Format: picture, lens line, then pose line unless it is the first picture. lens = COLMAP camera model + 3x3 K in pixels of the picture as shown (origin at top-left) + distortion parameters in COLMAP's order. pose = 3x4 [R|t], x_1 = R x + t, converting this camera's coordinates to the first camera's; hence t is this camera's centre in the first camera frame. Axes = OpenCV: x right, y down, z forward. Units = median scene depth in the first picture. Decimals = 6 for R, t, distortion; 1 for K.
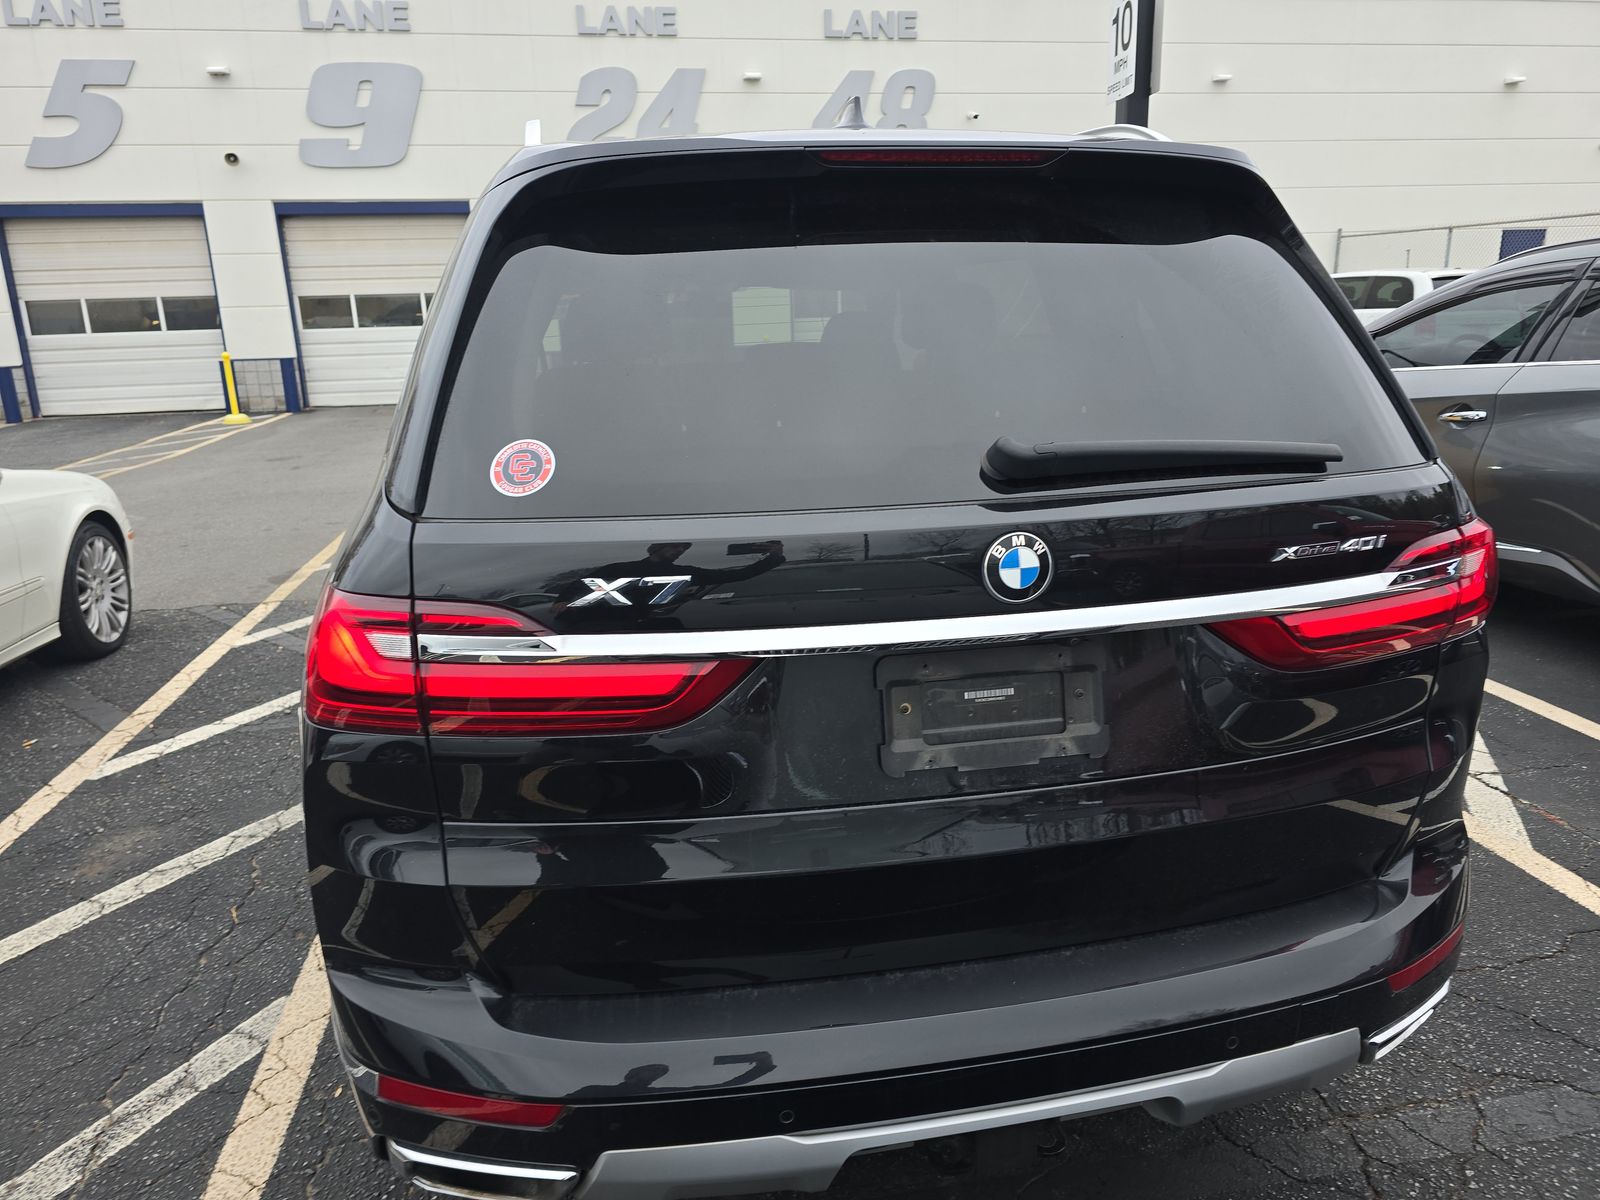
lens RADIAL K [[1076.9, 0, 800.0], [0, 1076.9, 600.0], [0, 0, 1]] dist [0.052935, -0.033340]
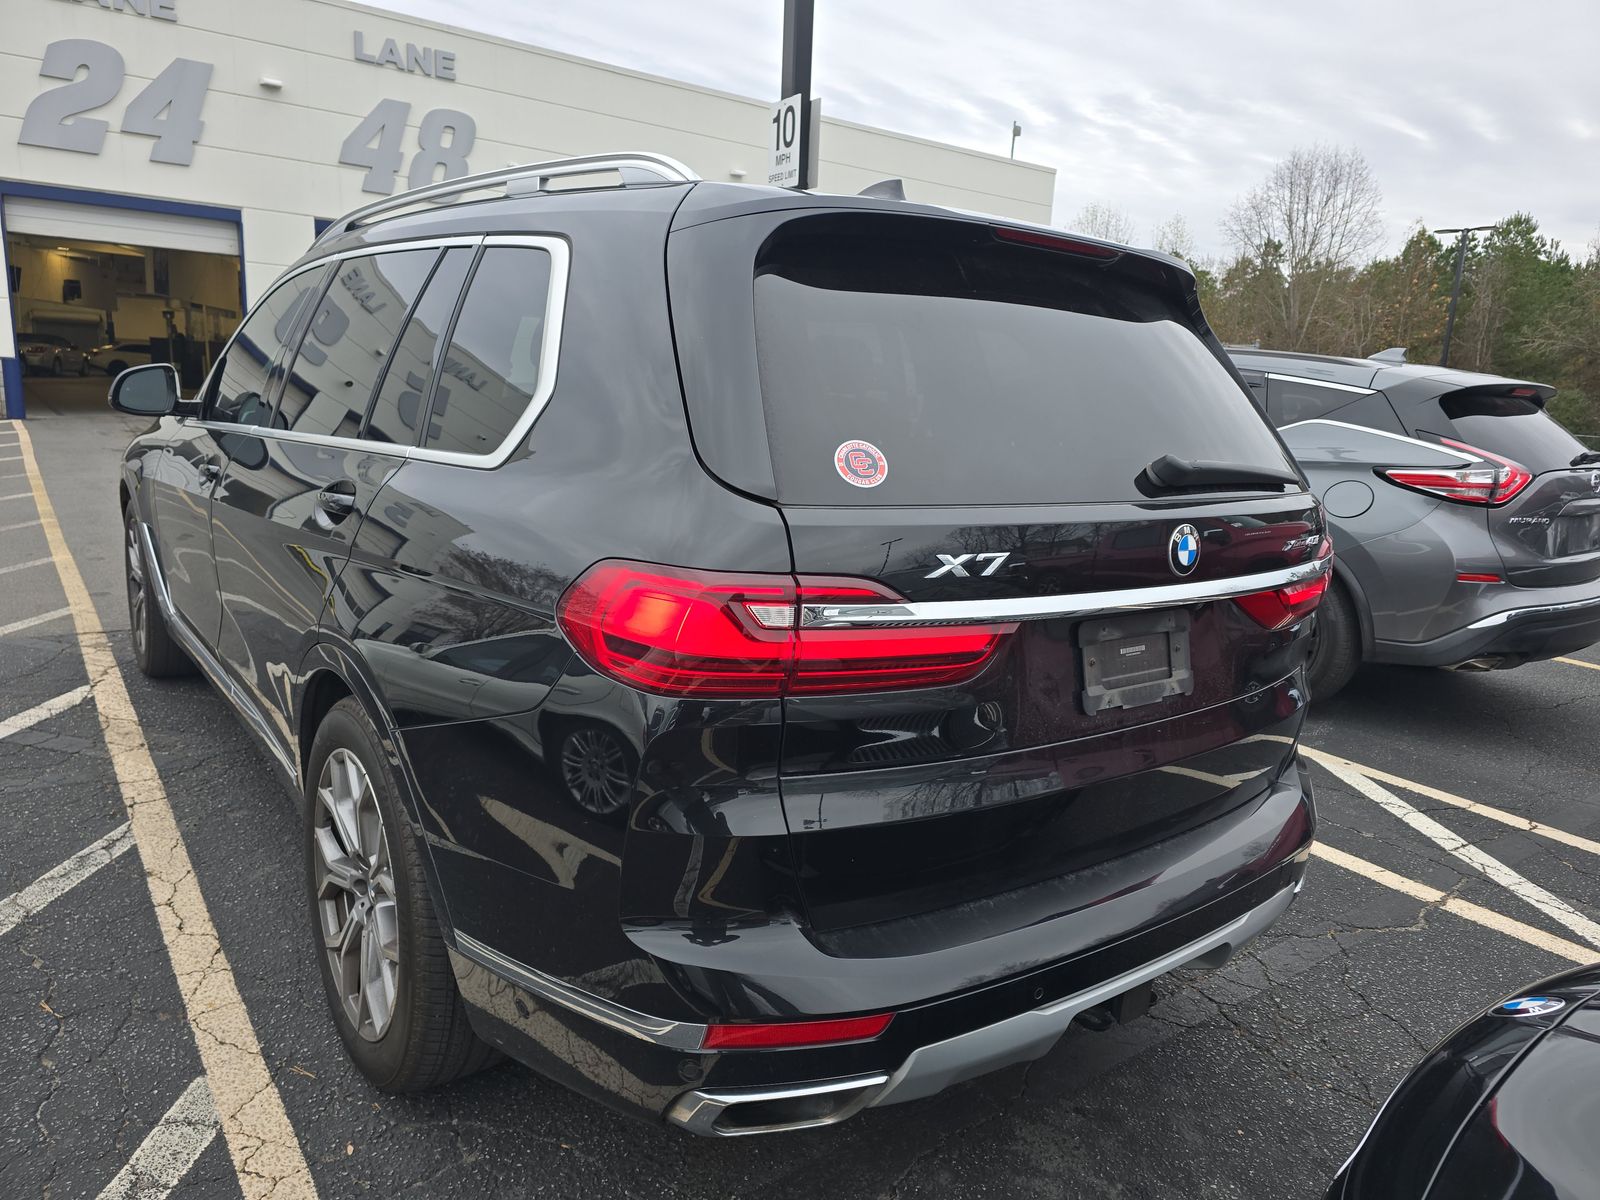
lens RADIAL K [[1076.9, 0, 800.0], [0, 1076.9, 600.0], [0, 0, 1]] dist [0.052935, -0.033340]
pose [[0.898341, -0.013102, 0.439104, -0.768232], [0.033754, 0.998659, -0.039257, 0.064158], [-0.438001, 0.050088, 0.897578, -0.014485]]
